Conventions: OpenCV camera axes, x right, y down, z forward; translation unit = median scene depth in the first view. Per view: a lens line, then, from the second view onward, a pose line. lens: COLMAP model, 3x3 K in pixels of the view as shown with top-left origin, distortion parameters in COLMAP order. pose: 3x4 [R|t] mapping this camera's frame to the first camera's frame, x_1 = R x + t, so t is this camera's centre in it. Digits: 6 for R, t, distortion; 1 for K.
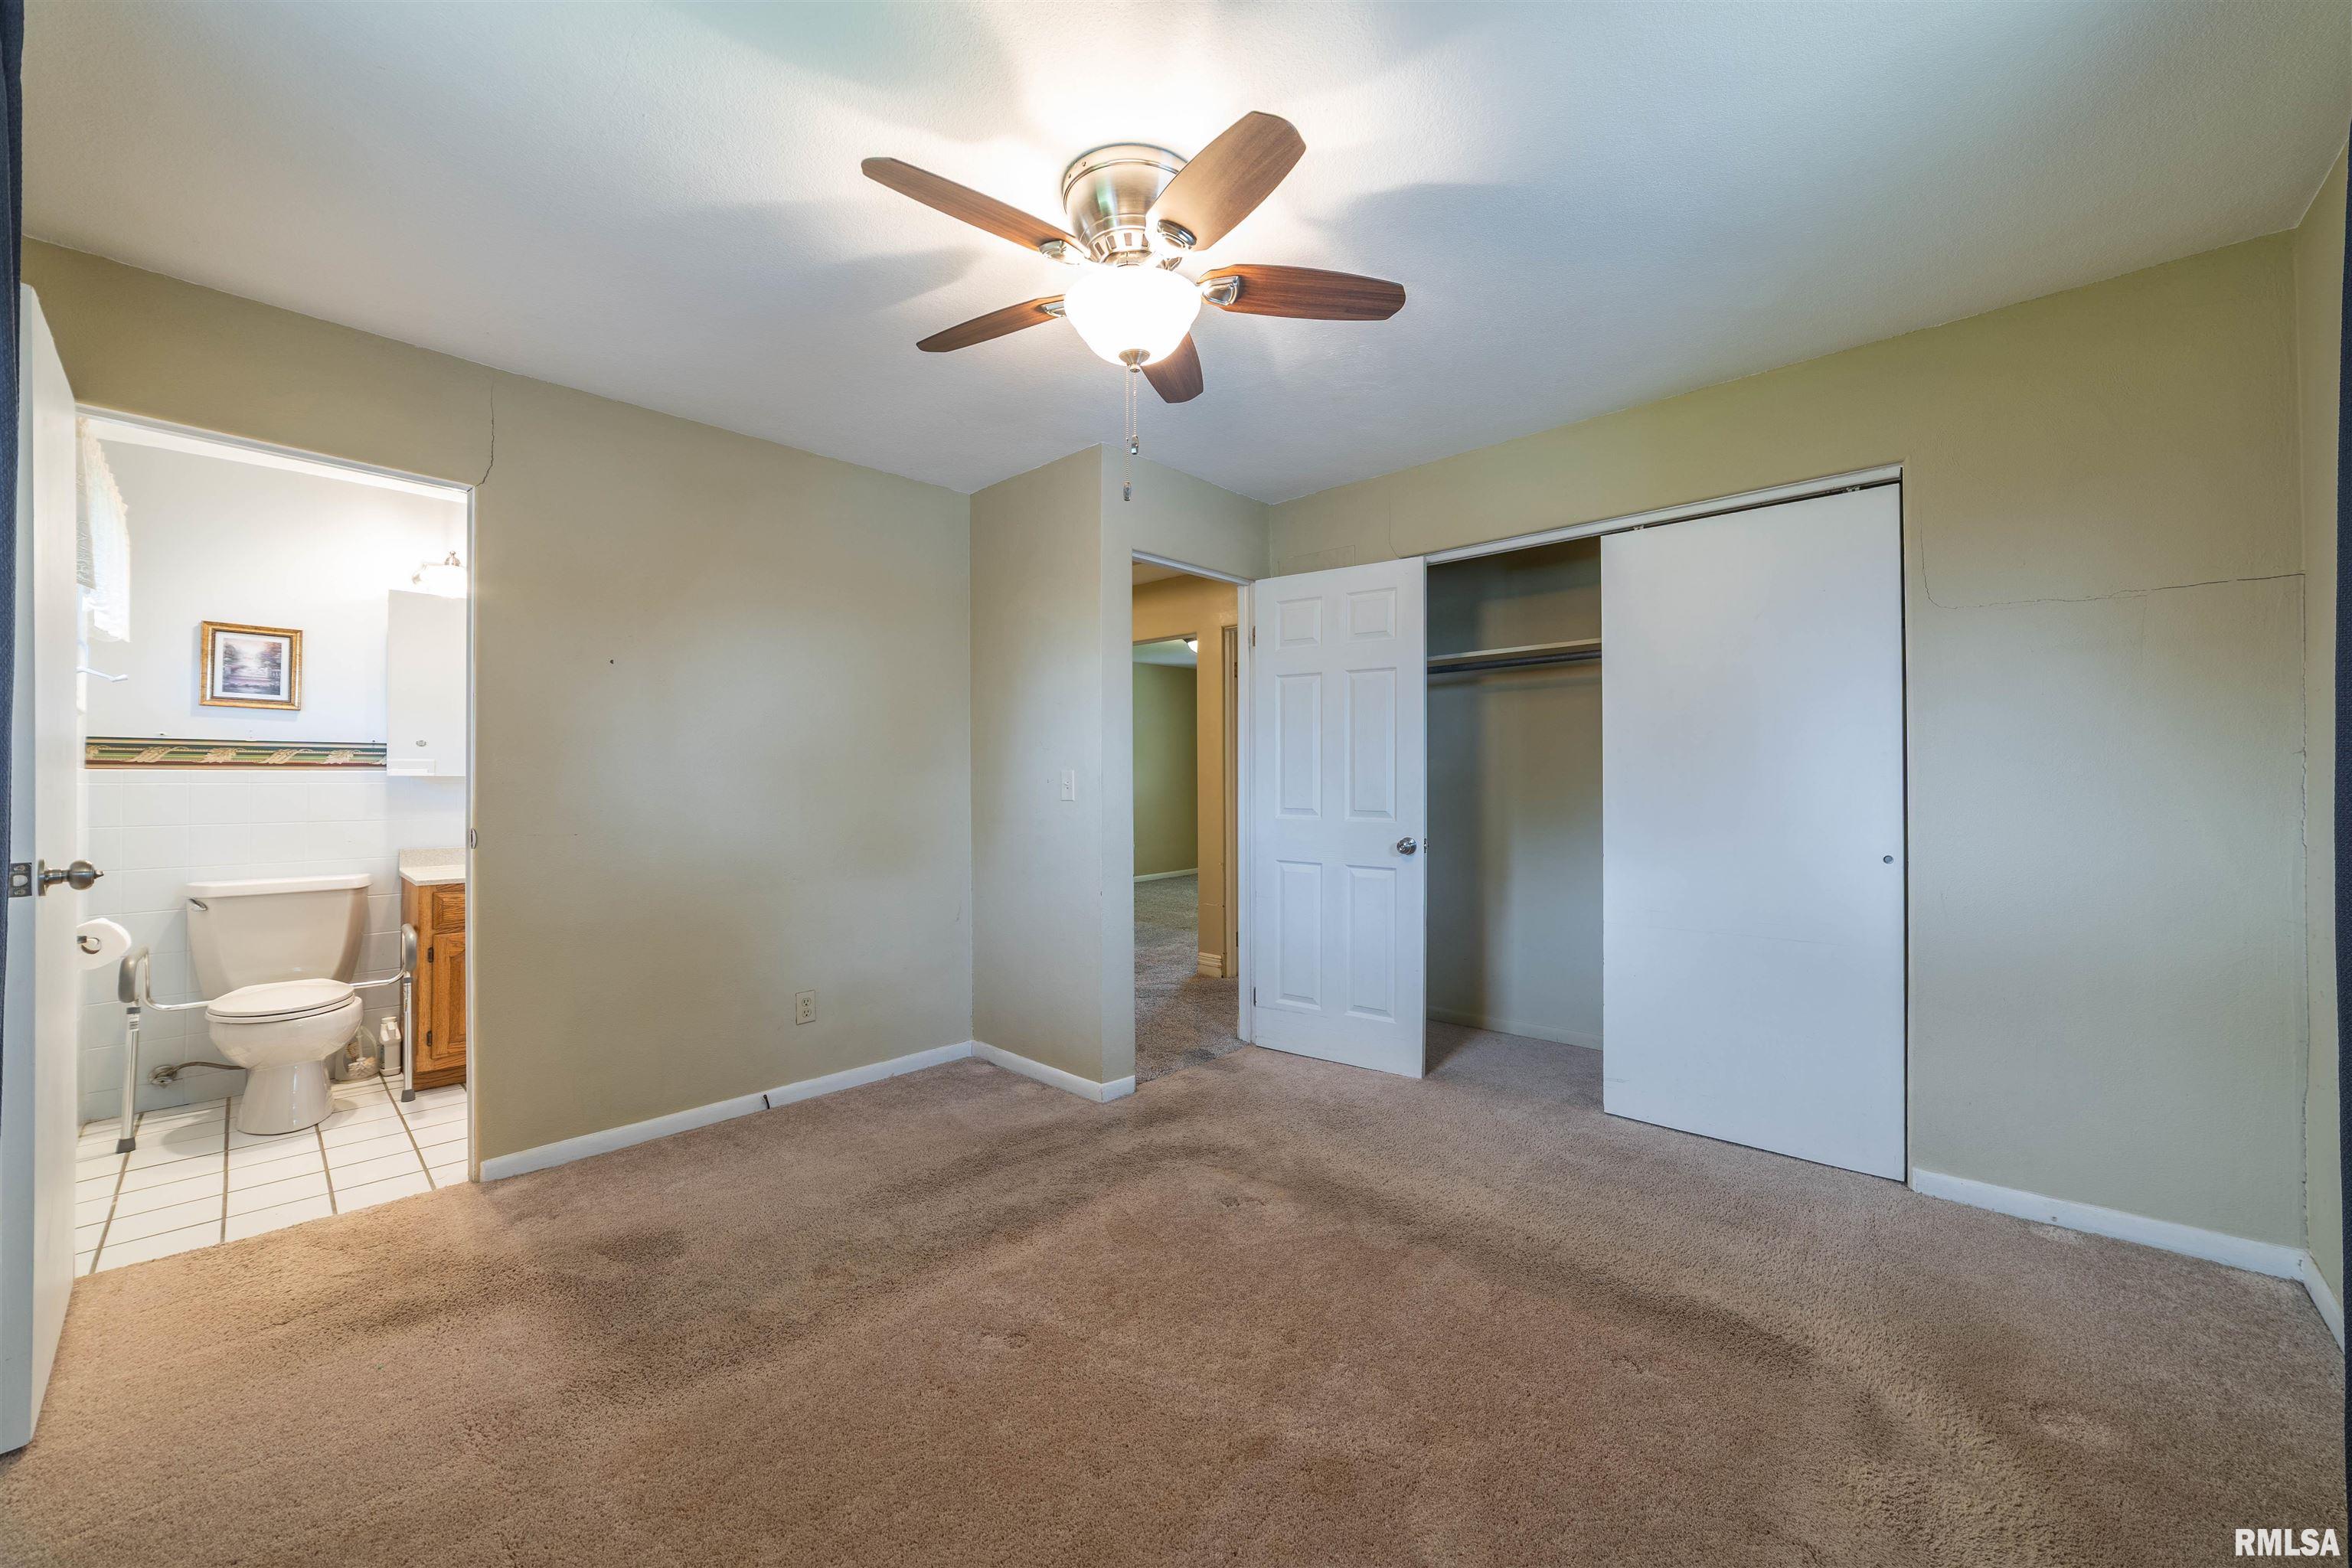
lens RADIAL K [[895.4, 0, 1185.5], [0, 895.4, 770.0], [0, 0, 1]] dist [-0.033153, 0.012289]
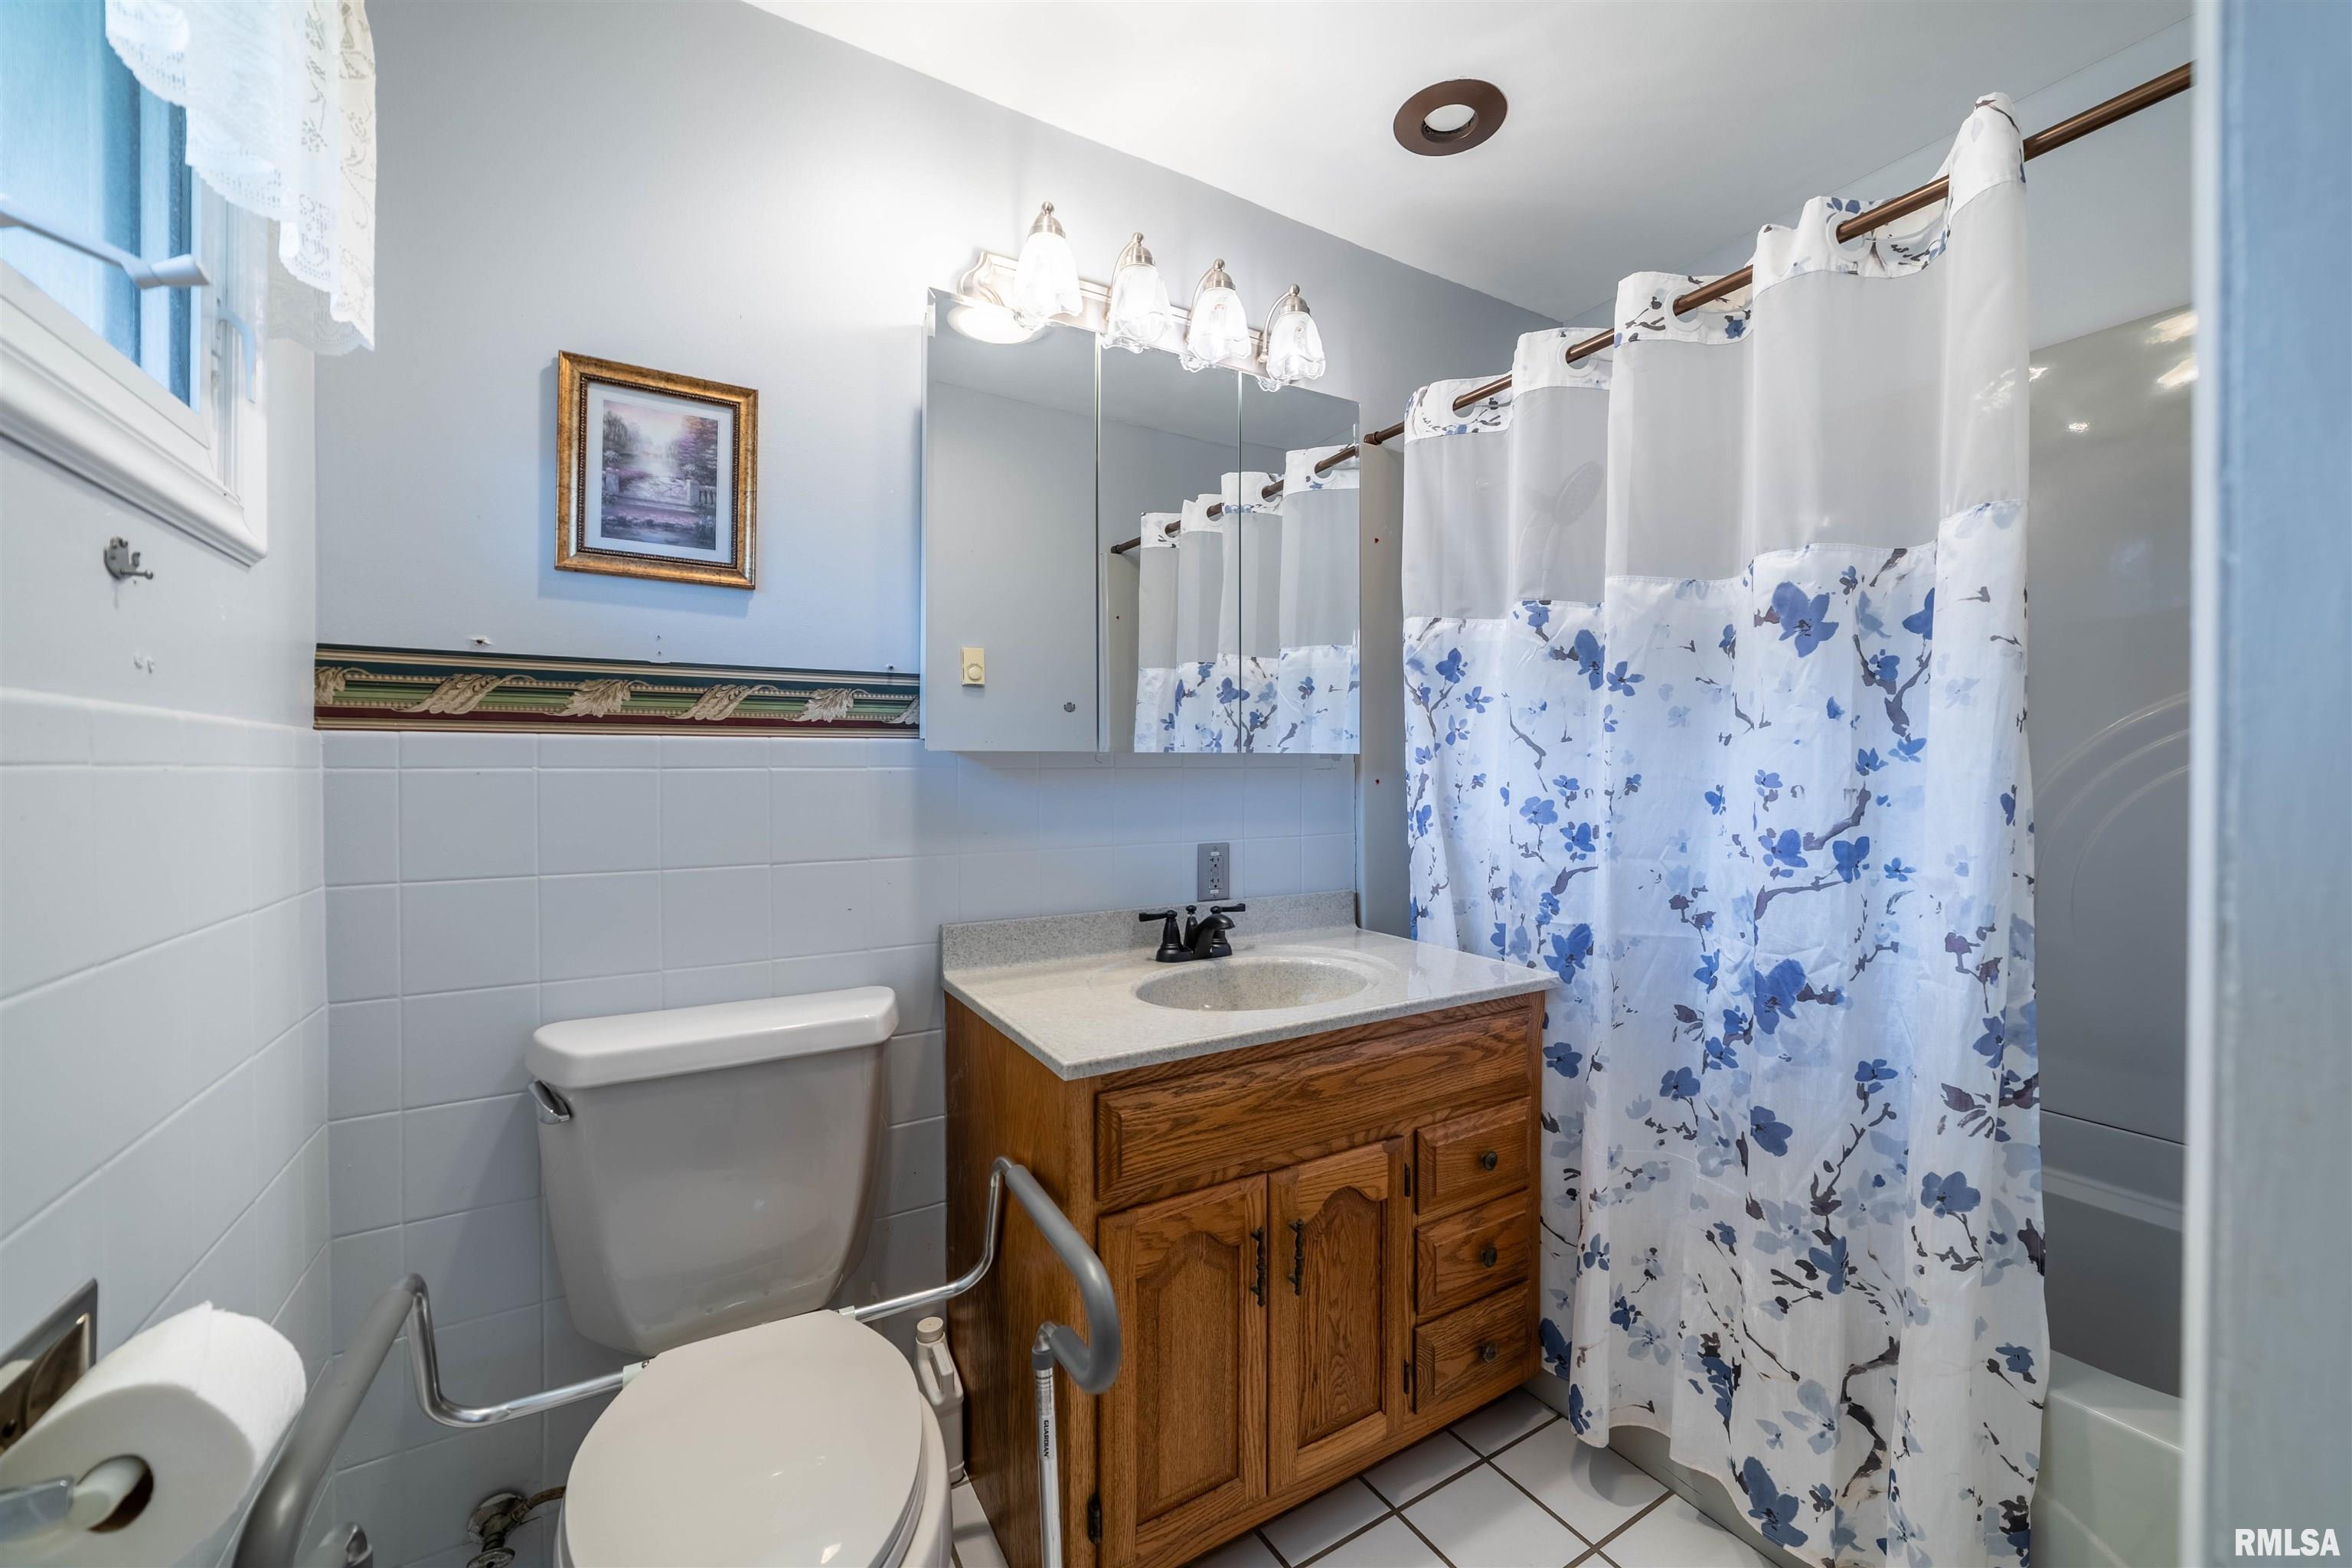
lens RADIAL K [[895.4, 0, 1185.5], [0, 895.4, 770.0], [0, 0, 1]] dist [-0.033153, 0.012289]
pose [[0.960399, 0.004176, -0.278598, -0.724536], [0.001045, 0.999827, 0.018589, 0.008694], [0.278627, -0.018144, 0.960228, 0.678896]]
